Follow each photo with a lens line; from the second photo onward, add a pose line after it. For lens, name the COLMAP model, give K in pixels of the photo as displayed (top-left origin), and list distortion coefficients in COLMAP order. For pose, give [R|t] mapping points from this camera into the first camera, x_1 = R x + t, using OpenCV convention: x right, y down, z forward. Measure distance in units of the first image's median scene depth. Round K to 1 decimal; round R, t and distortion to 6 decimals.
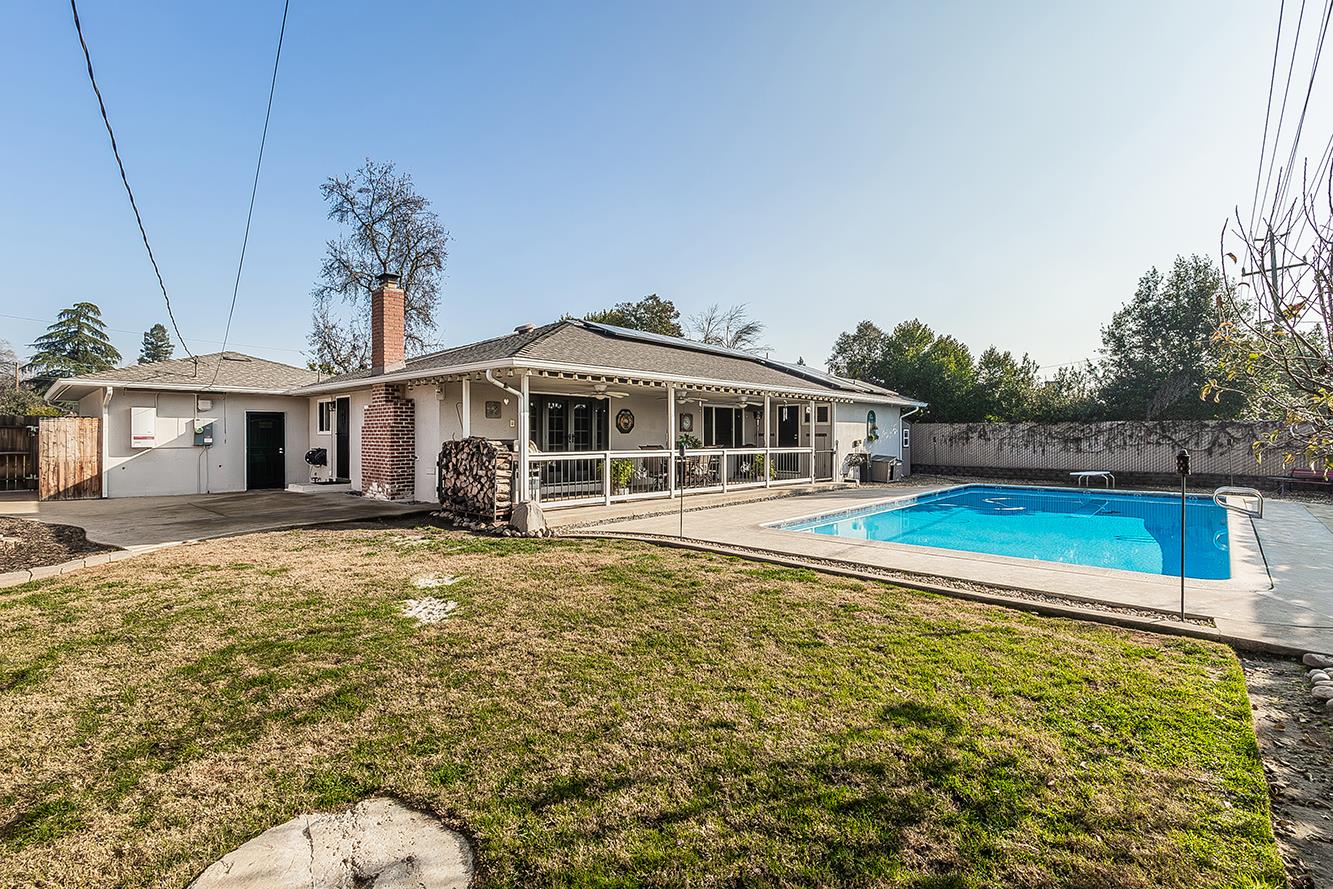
lens RADIAL K [[601.5, 0, 668.3], [0, 601.5, 441.5], [0, 0, 1]] dist [0.009568, -0.005023]
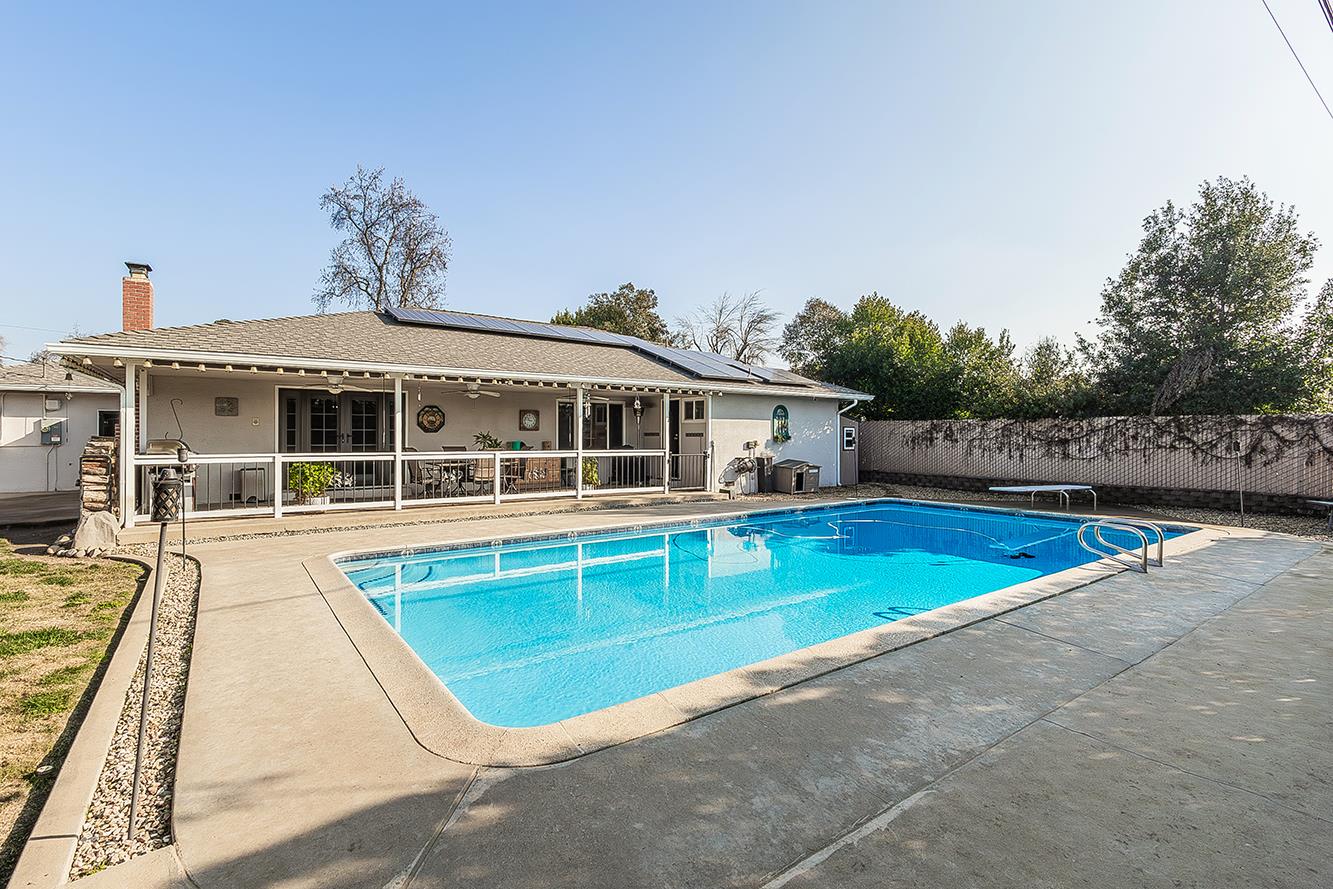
lens RADIAL K [[601.5, 0, 658.2], [0, 601.5, 438.4], [0, 0, 1]] dist [0.009568, -0.005023]
pose [[0.976289, 0.003107, -0.216447, 0.361481], [-0.003840, 0.999988, -0.002965, -0.002978], [0.216435, 0.003725, 0.976290, 0.168128]]
